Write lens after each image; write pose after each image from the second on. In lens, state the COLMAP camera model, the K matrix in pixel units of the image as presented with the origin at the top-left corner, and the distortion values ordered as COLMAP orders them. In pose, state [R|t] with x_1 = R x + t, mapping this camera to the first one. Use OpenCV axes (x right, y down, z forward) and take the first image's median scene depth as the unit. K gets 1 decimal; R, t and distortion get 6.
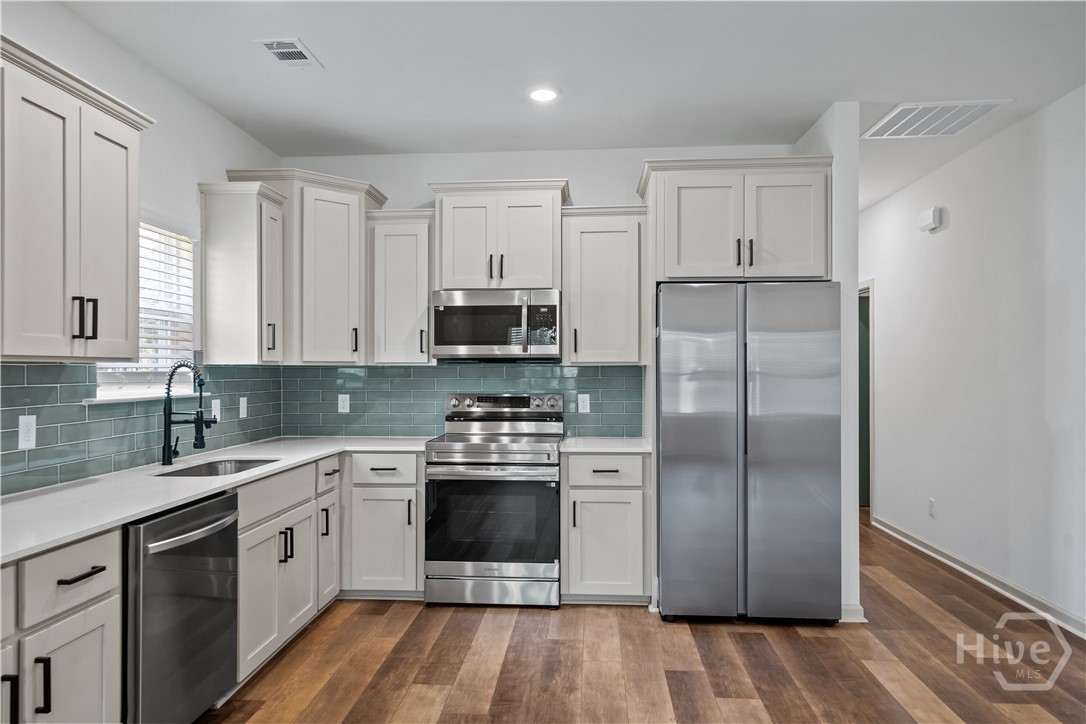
lens RADIAL K [[708.3, 0, 536.8], [0, 708.3, 366.9], [0, 0, 1]] dist [0.000796, 0.000907]
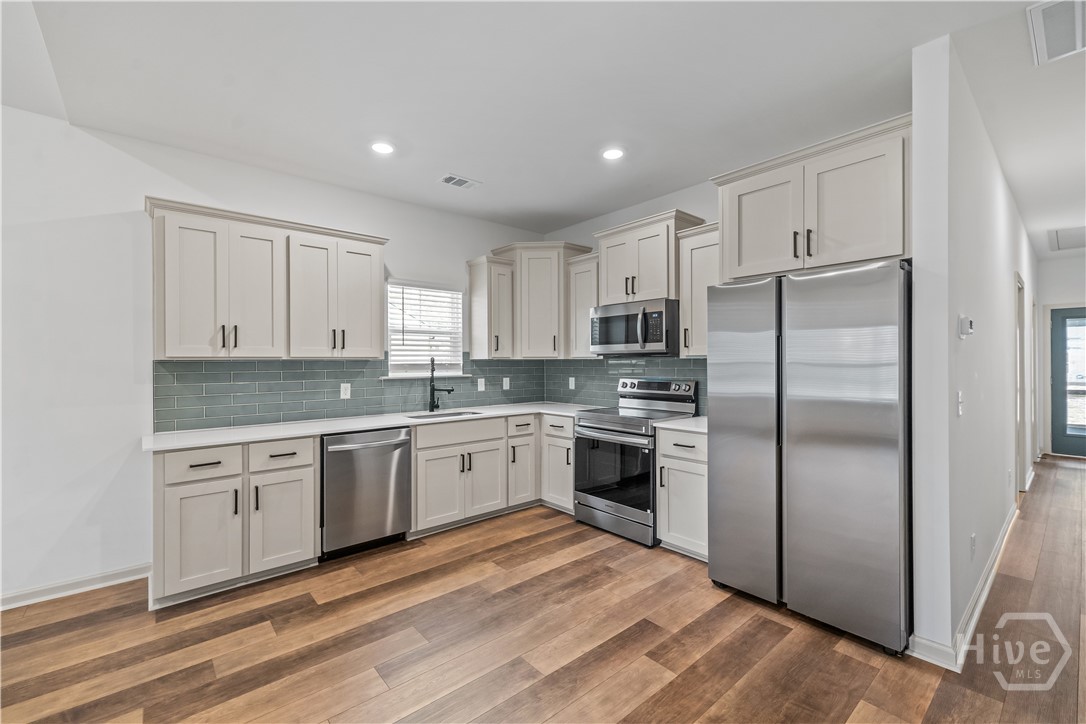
lens RADIAL K [[459.4, 0, 537.3], [0, 459.4, 361.1], [0, 0, 1]] dist [0.003394, 0.000241]
pose [[0.703017, -0.002591, -0.711169, 0.505457], [0.006461, 0.999975, 0.002743, -0.001180], [0.711144, -0.006523, 0.703016, 0.287106]]
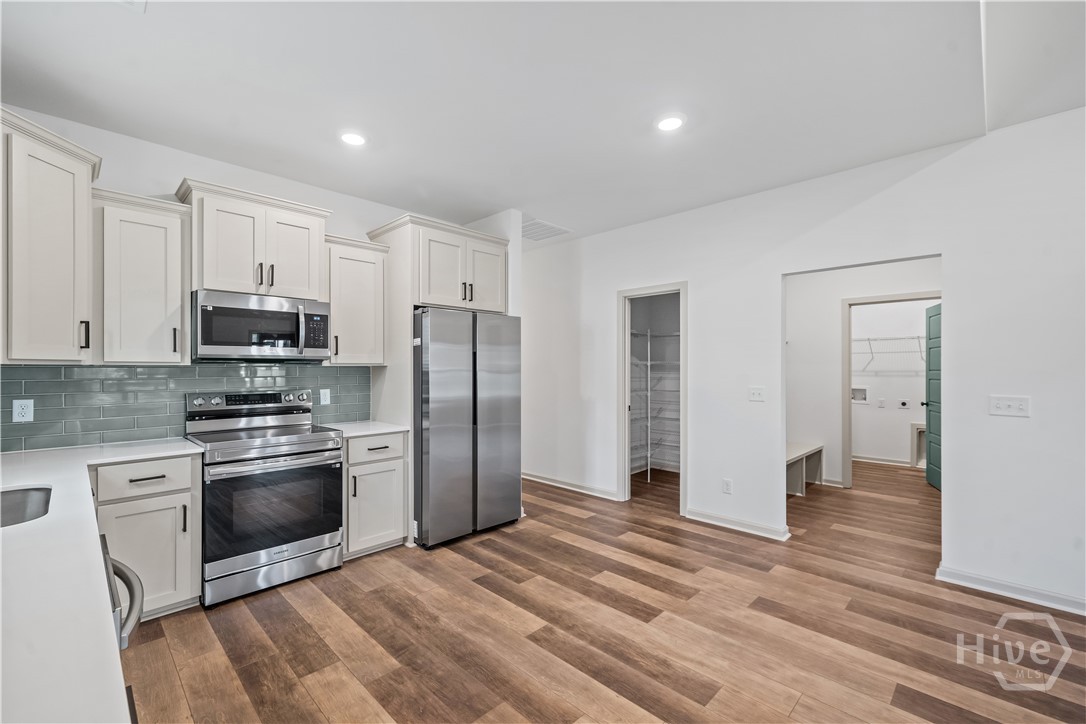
lens RADIAL K [[461.6, 0, 534.7], [0, 461.6, 368.7], [0, 0, 1]] dist [0.003331, 0.000342]
pose [[0.652423, -0.000572, 0.757855, -0.370637], [-0.002214, 0.999994, 0.002661, 0.000073], [-0.757852, -0.003414, 0.652418, 0.252792]]
